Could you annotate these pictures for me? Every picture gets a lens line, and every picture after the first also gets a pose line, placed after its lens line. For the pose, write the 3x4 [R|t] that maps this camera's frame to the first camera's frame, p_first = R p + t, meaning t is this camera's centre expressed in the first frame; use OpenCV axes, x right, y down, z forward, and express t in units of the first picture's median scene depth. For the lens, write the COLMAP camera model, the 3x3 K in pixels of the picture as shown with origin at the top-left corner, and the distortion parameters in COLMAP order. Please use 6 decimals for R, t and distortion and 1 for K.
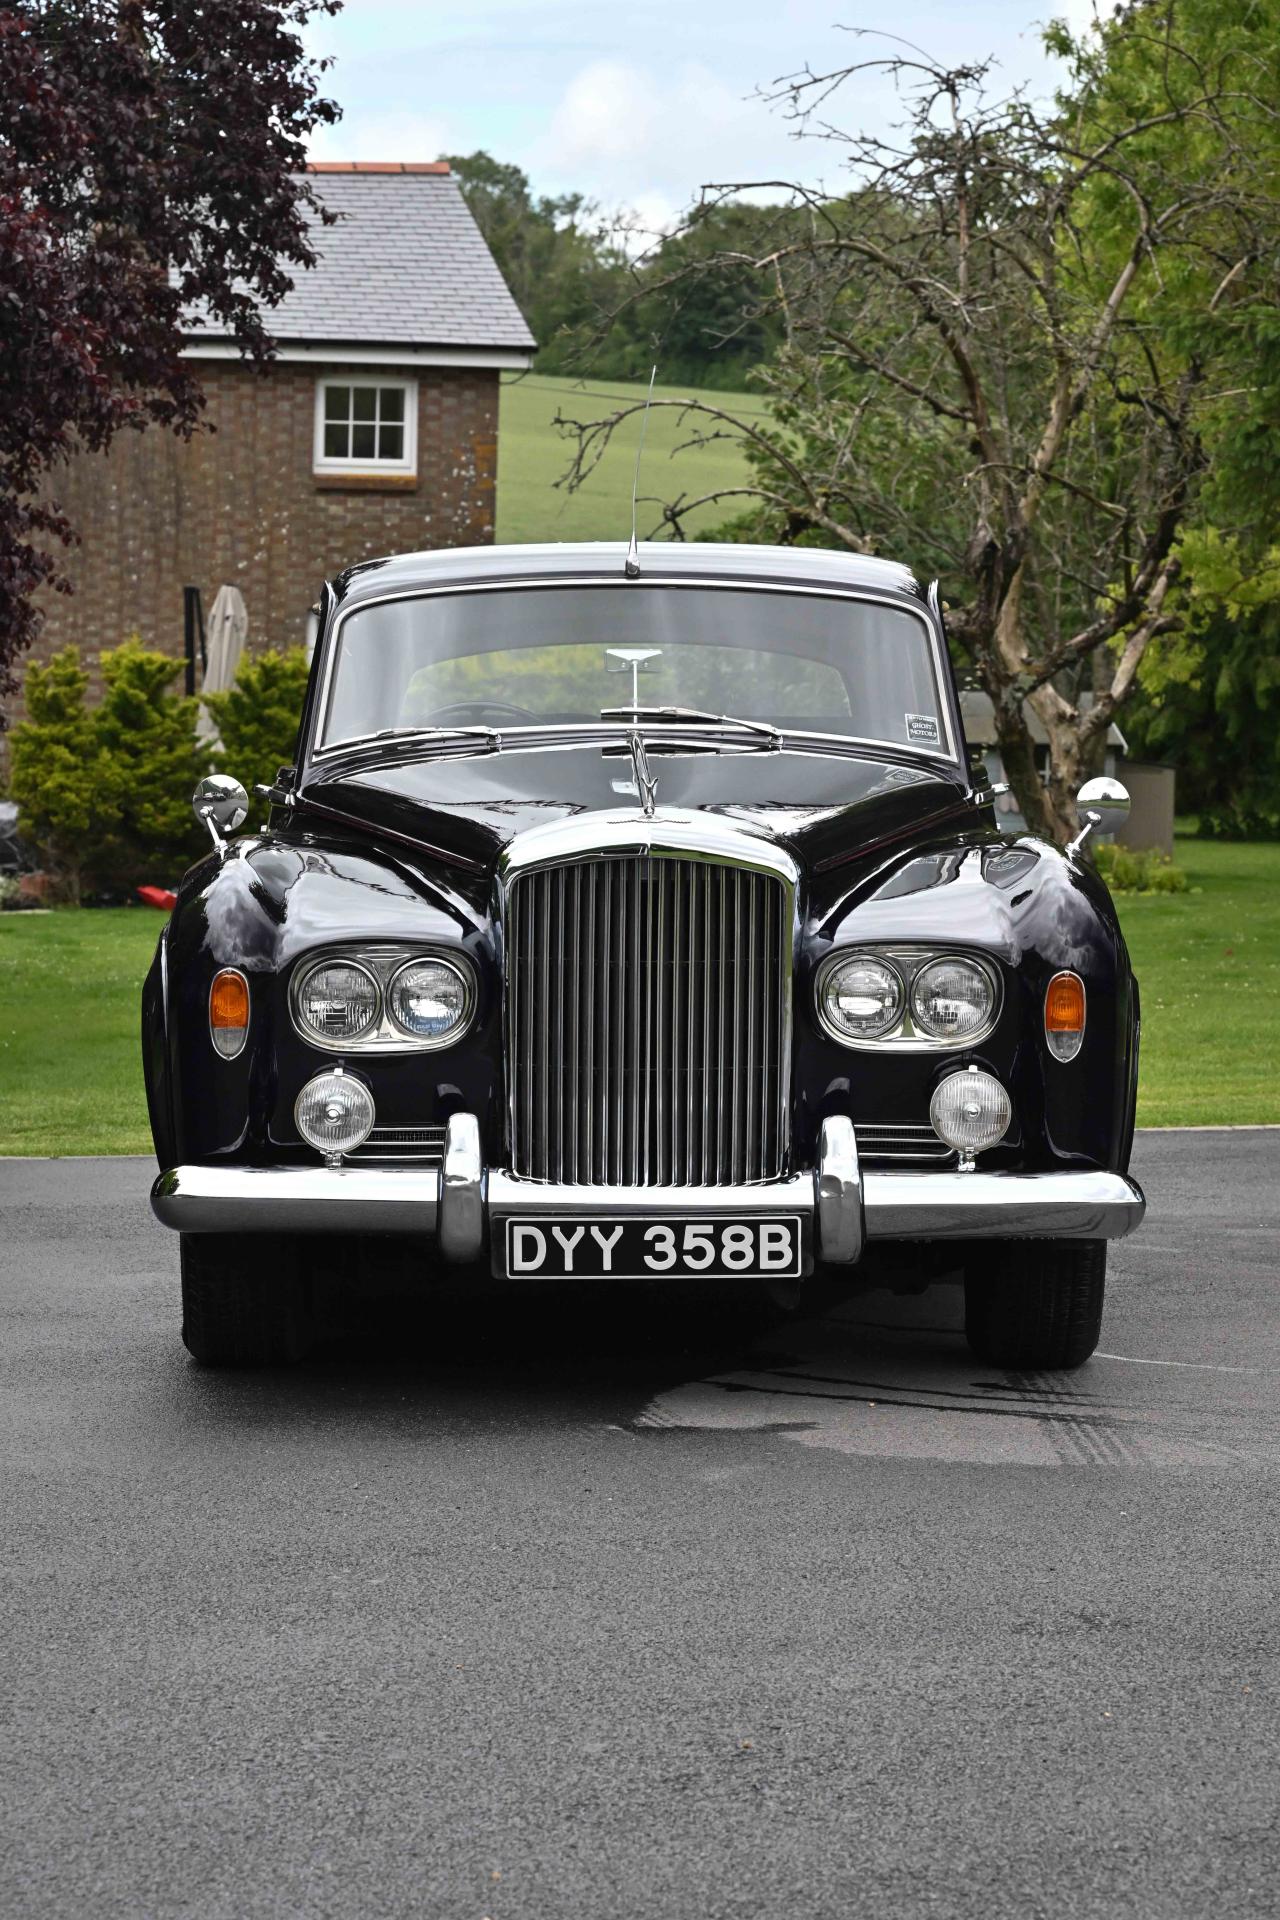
lens RADIAL K [[6561.3, 0, 633.9], [0, 6561.3, 957.4], [0, 0, 1]] dist [-0.063852, 0.000000]
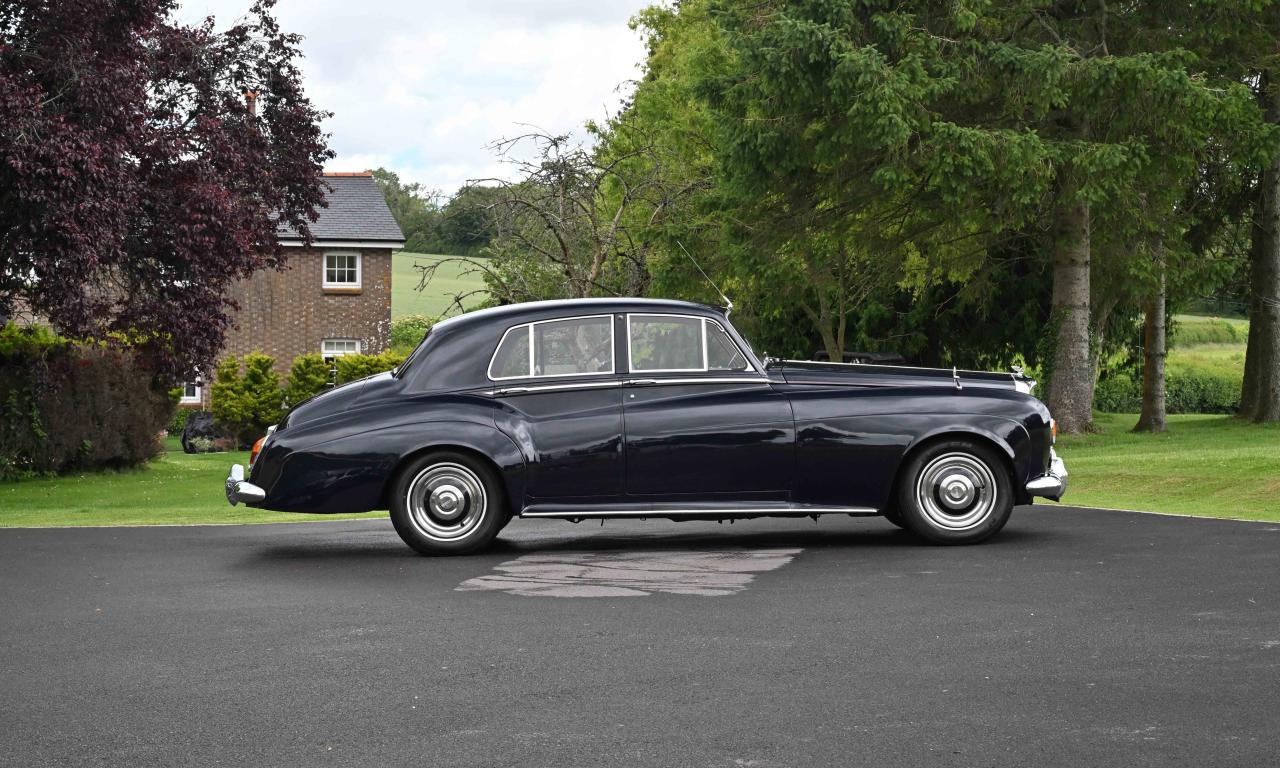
lens RADIAL K [[2658.0, 0, 680.4], [0, 2658.0, 362.9], [0, 0, 1]] dist [0.081052, 0.000000]
pose [[0.995738, -0.019070, 0.090235, -0.001975], [0.023364, 0.998633, -0.046763, 0.011620], [-0.089220, 0.048672, 0.994822, -0.100177]]
